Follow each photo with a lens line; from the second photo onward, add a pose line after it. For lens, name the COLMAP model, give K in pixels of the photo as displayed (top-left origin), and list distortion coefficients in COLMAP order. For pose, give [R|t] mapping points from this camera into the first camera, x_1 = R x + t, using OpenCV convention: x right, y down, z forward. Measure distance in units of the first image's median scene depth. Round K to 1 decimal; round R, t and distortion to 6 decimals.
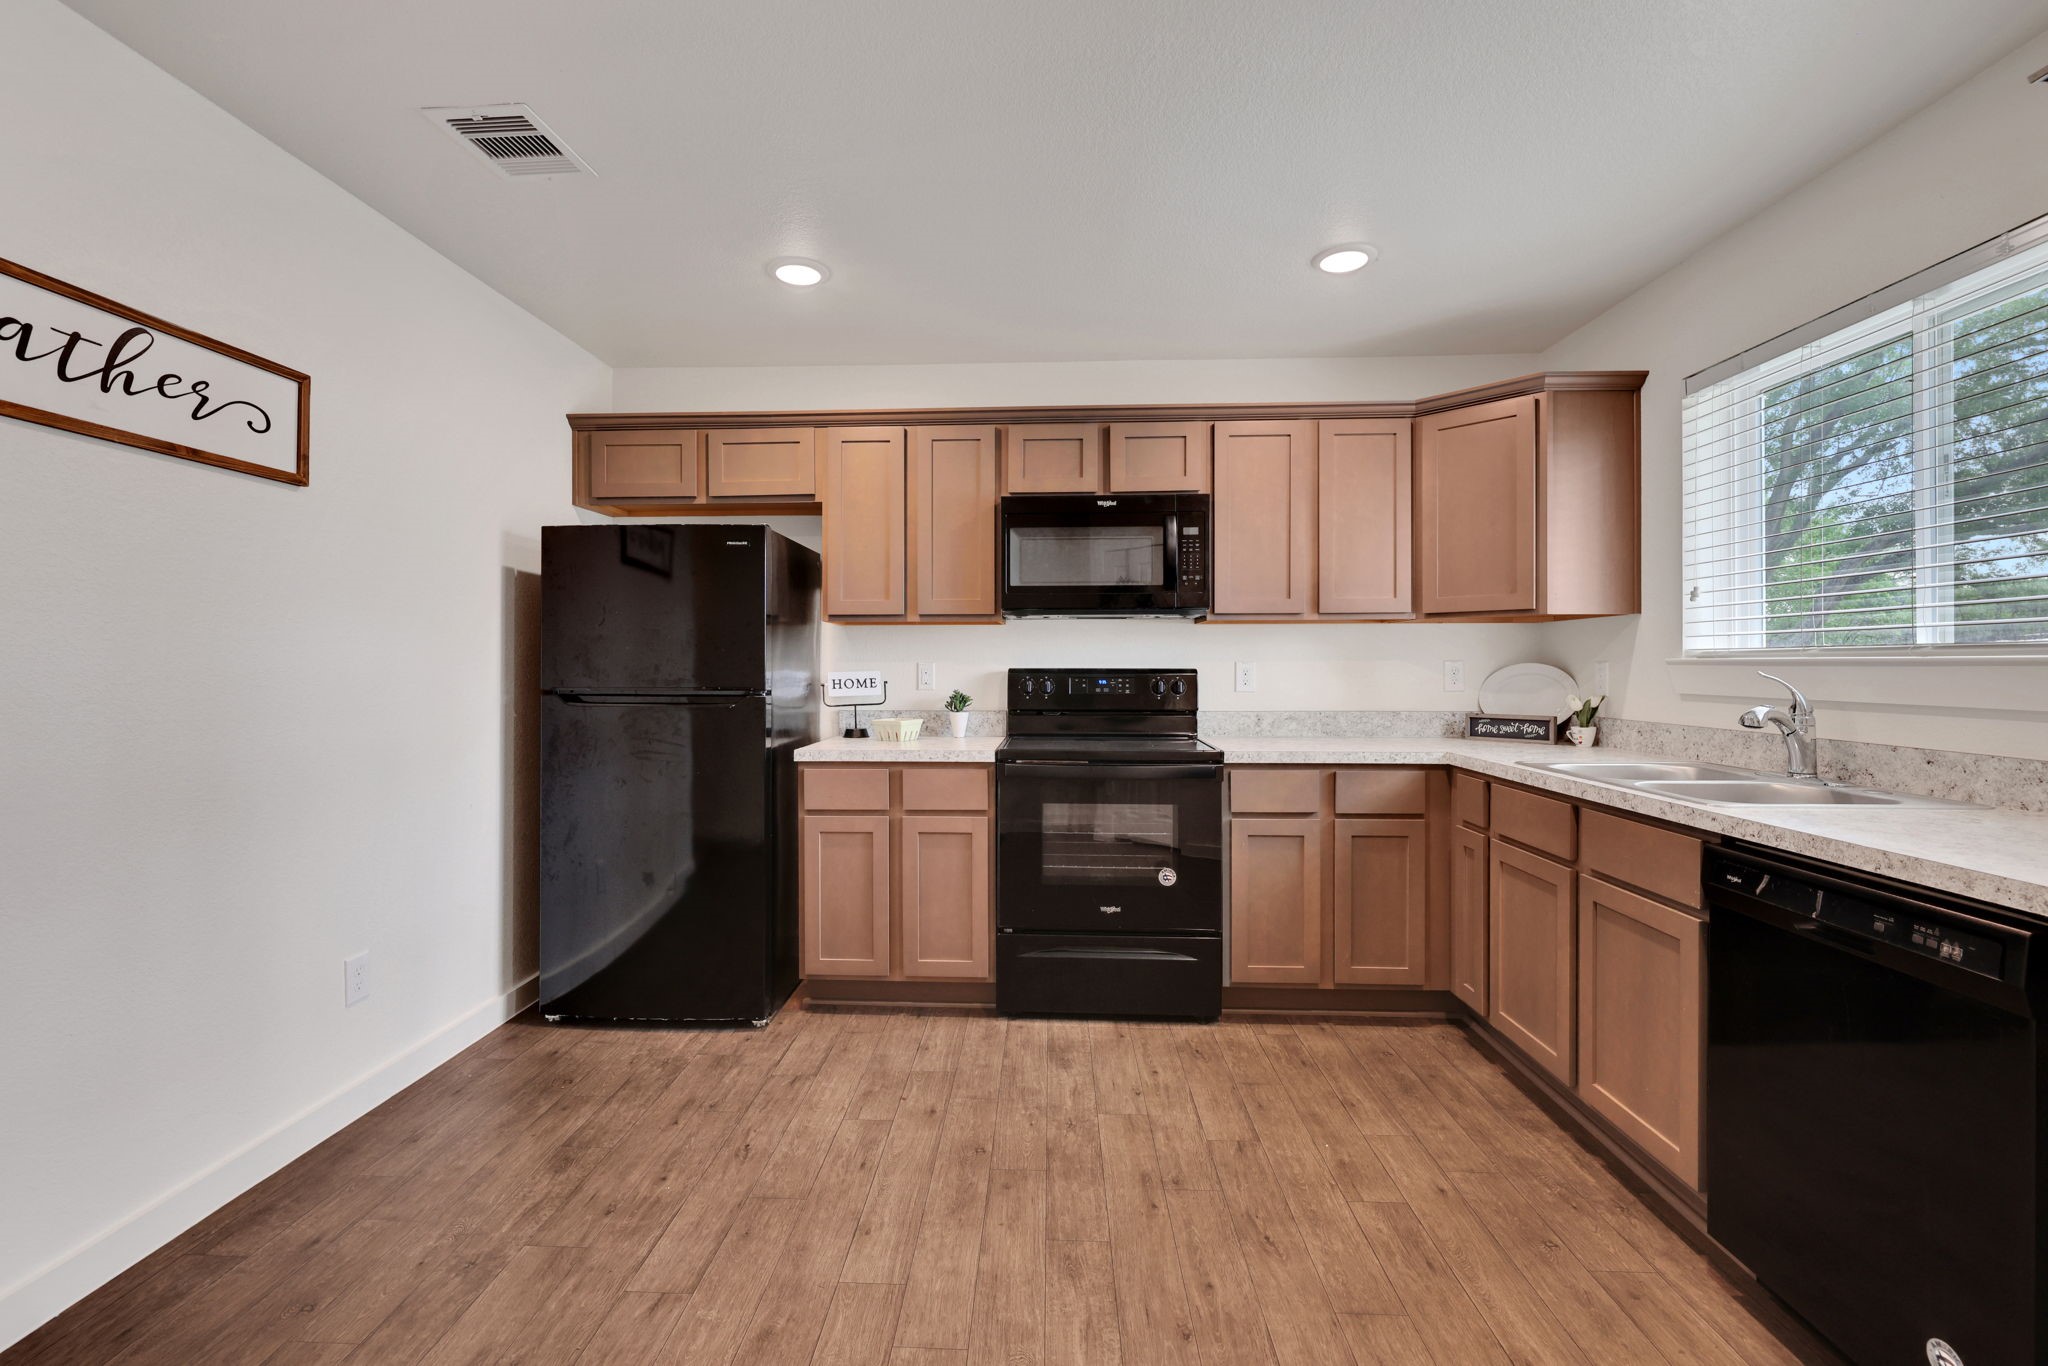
lens RADIAL K [[893.9, 0, 995.8], [0, 893.9, 667.3], [0, 0, 1]] dist [-0.003402, 0.001184]
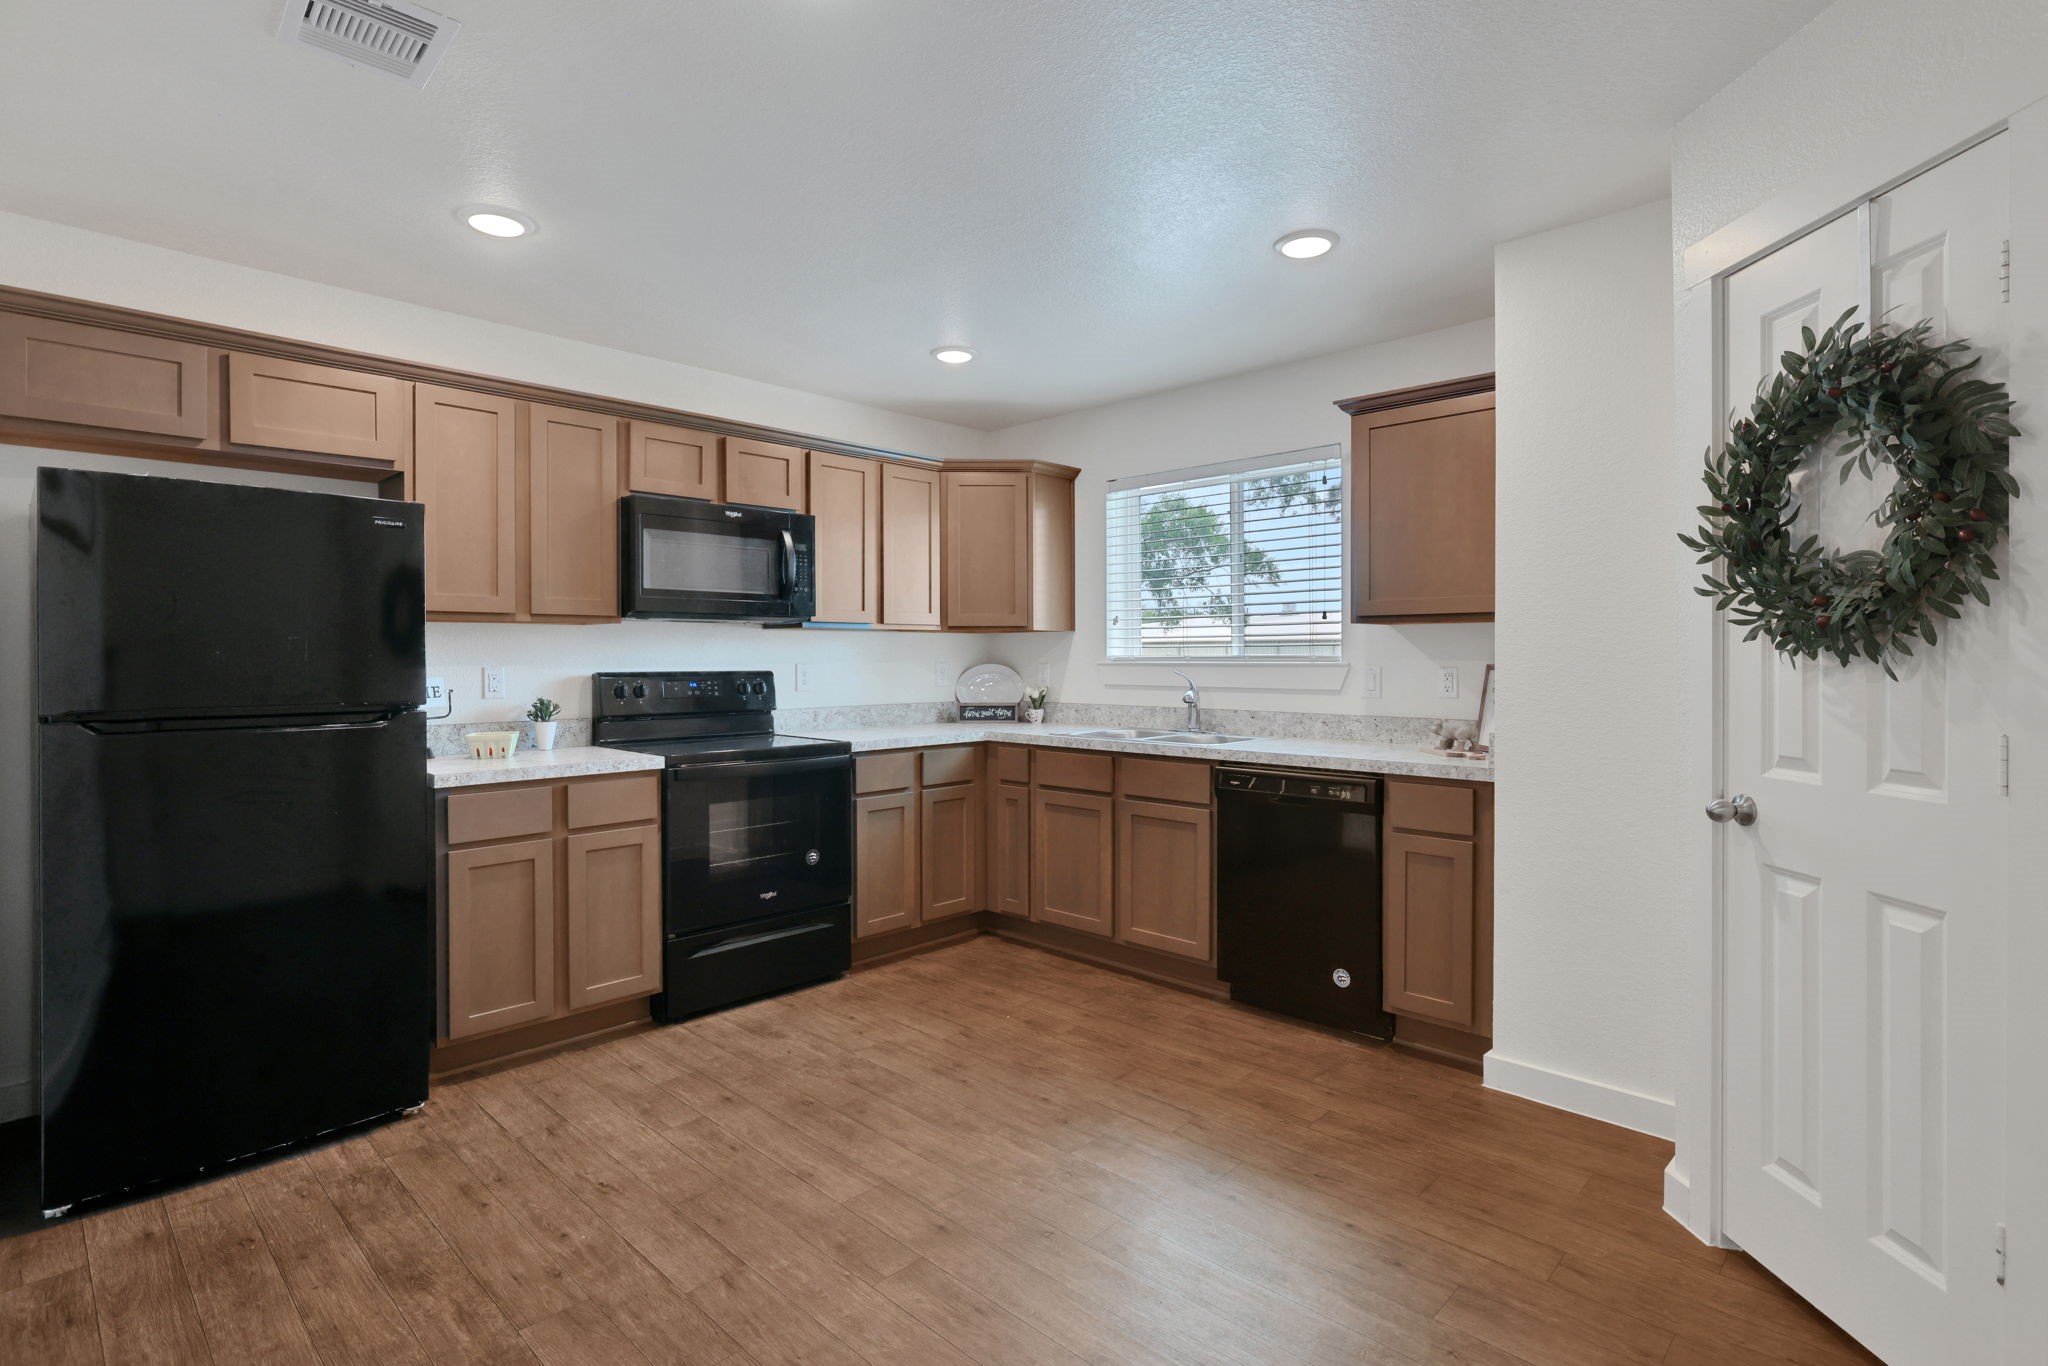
lens RADIAL K [[1007.2, 0, 1004.6], [0, 1007.2, 664.6], [0, 0, 1]] dist [-0.002834, 0.000588]
pose [[0.659058, -0.006894, 0.752060, -0.617042], [0.003785, 0.999976, 0.005849, -0.014385], [-0.752082, -0.001008, 0.659069, -0.017660]]
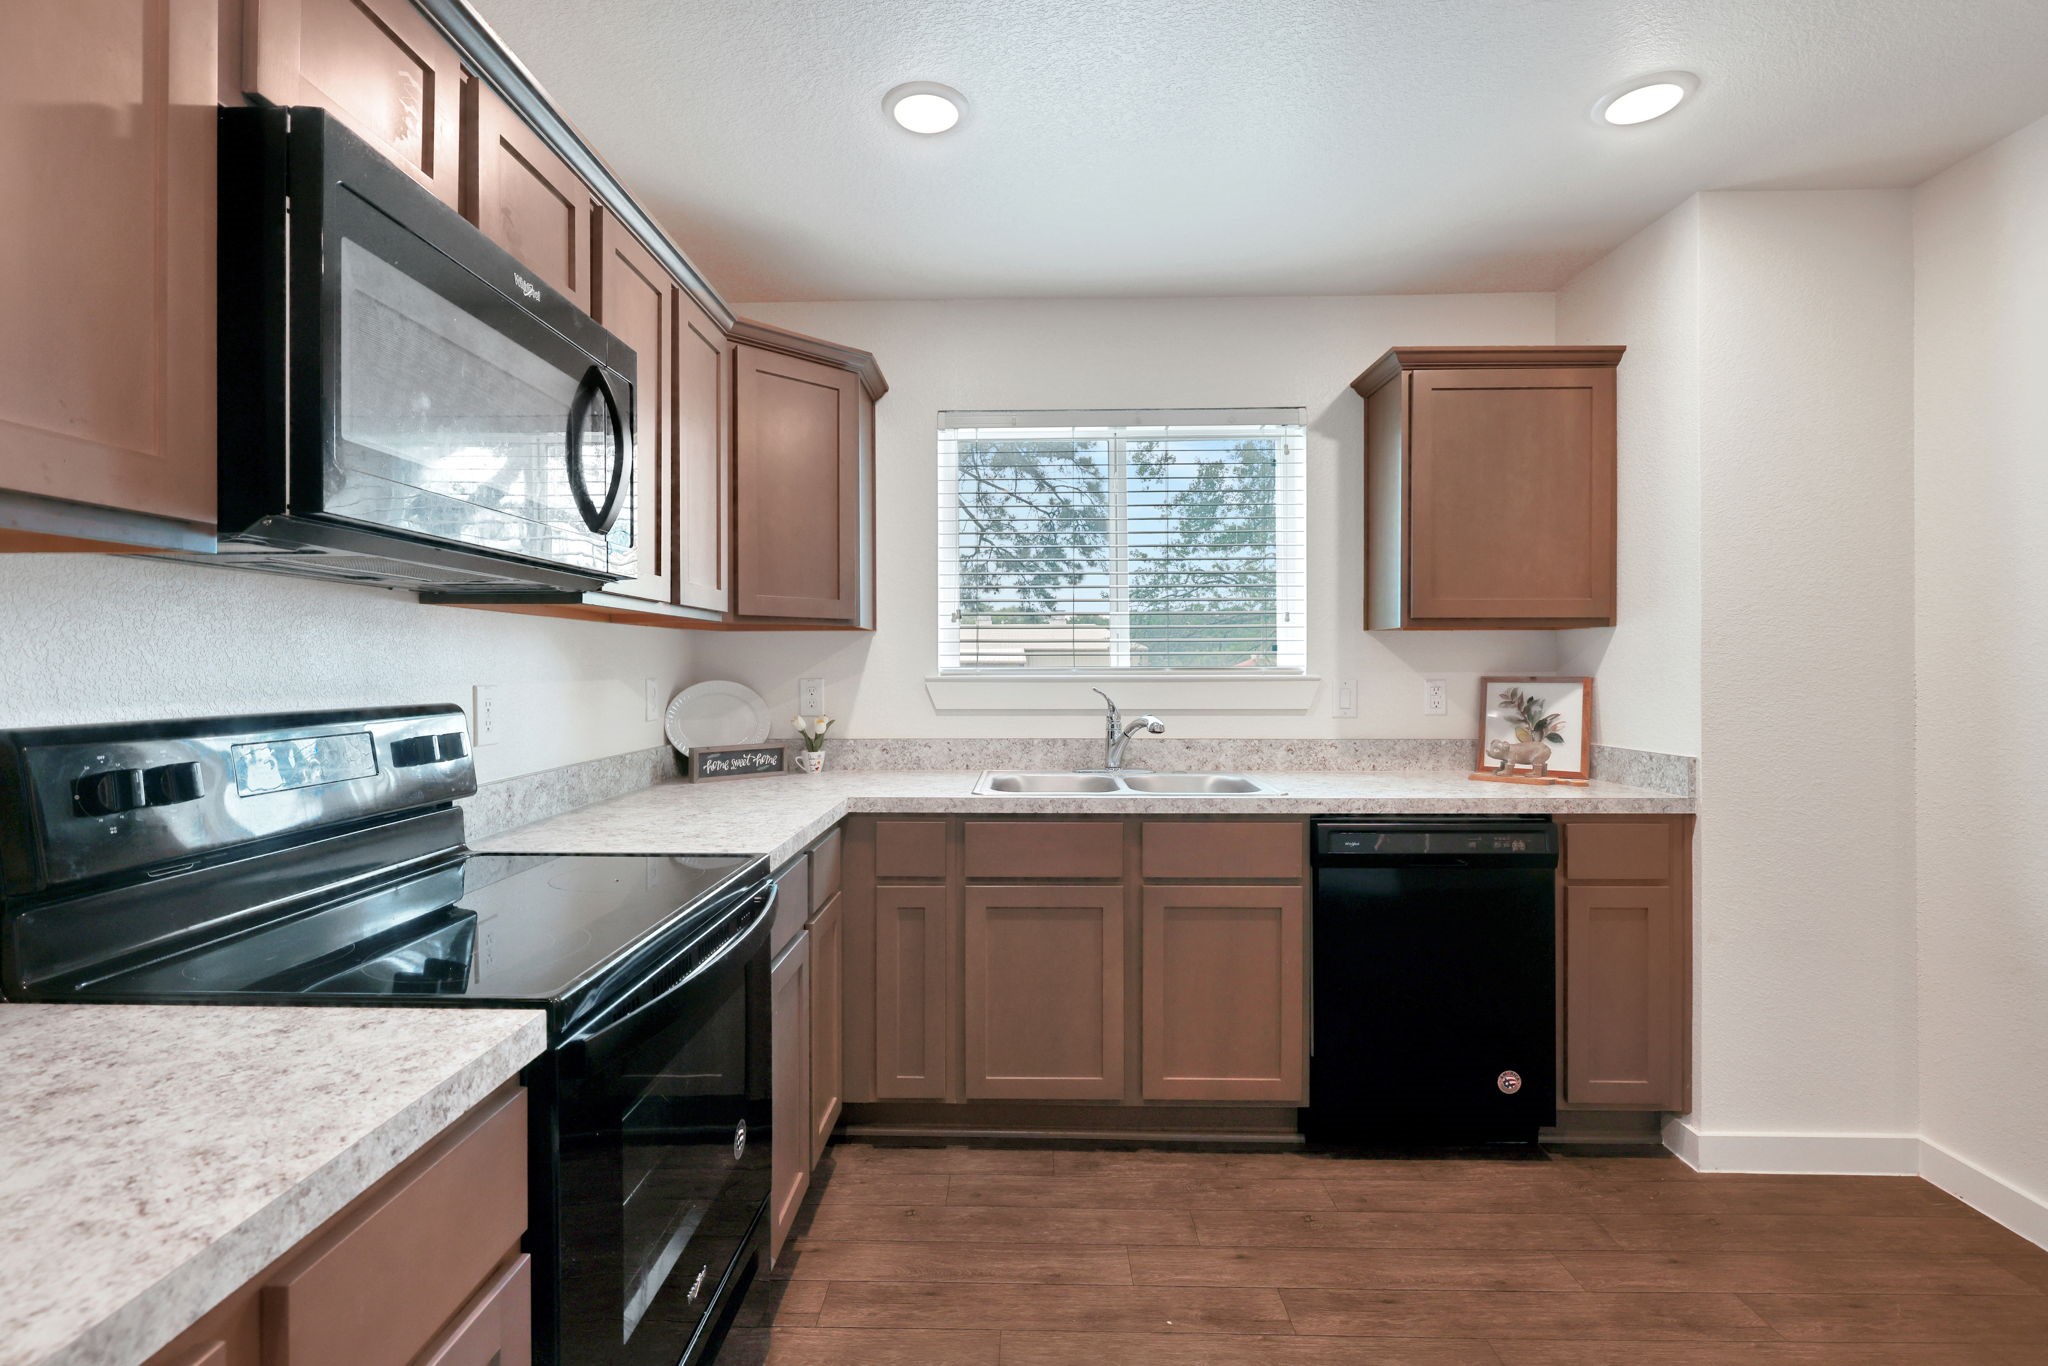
lens RADIAL K [[945.7, 0, 1002.5], [0, 945.7, 666.1], [0, 0, 1]] dist [-0.002853, 0.000456]
pose [[-0.038122, 0.000442, 0.999273, -0.330069], [0.005586, 0.999984, -0.000229, -0.019237], [-0.999257, 0.005573, -0.038123, 0.901129]]
